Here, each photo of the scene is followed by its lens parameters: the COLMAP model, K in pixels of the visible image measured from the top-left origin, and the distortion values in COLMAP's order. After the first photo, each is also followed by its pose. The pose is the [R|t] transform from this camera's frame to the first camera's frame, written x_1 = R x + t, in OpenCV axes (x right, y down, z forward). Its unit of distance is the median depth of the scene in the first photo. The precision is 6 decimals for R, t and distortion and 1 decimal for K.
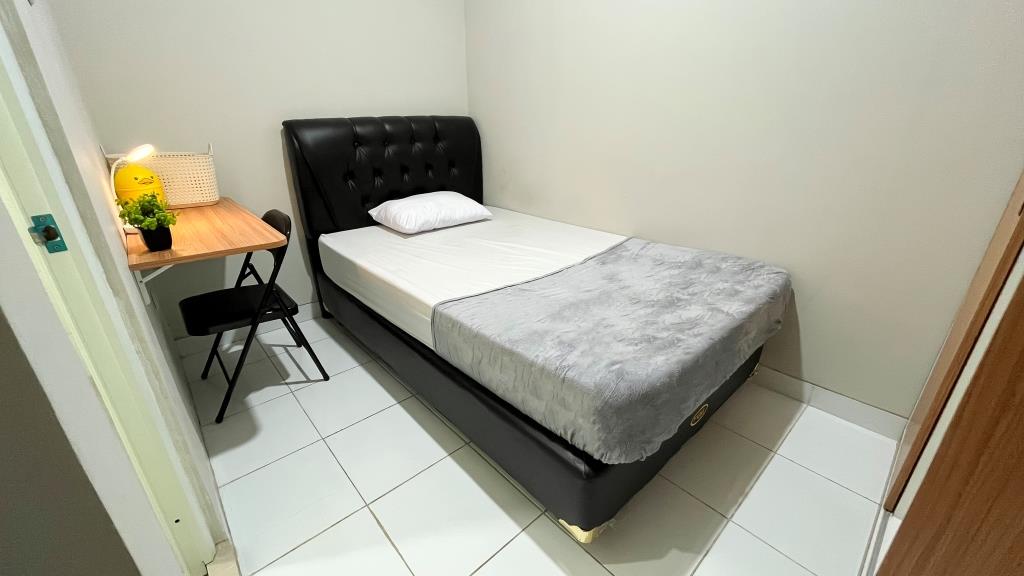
lens RADIAL K [[413.5, 0, 508.4], [0, 413.5, 286.7], [0, 0, 1]] dist [-0.003834, 0.000129]
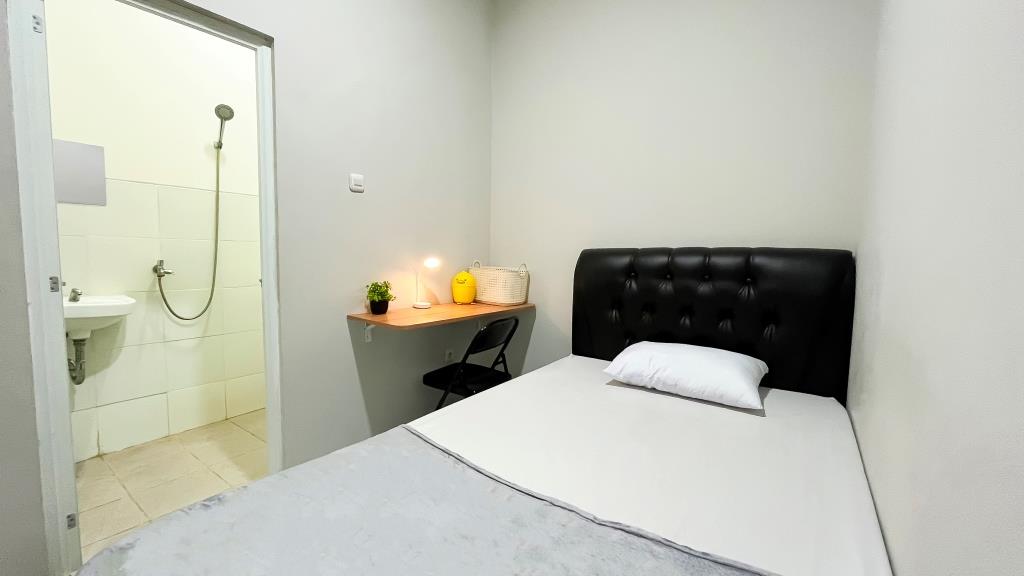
lens RADIAL K [[413.5, 0, 508.4], [0, 413.5, 286.7], [0, 0, 1]] dist [-0.003834, 0.000129]
pose [[0.204791, 0.090634, -0.974600, 0.496702], [-0.393731, 0.919222, 0.002750, -0.222287], [0.896123, 0.383167, 0.223934, 0.575362]]
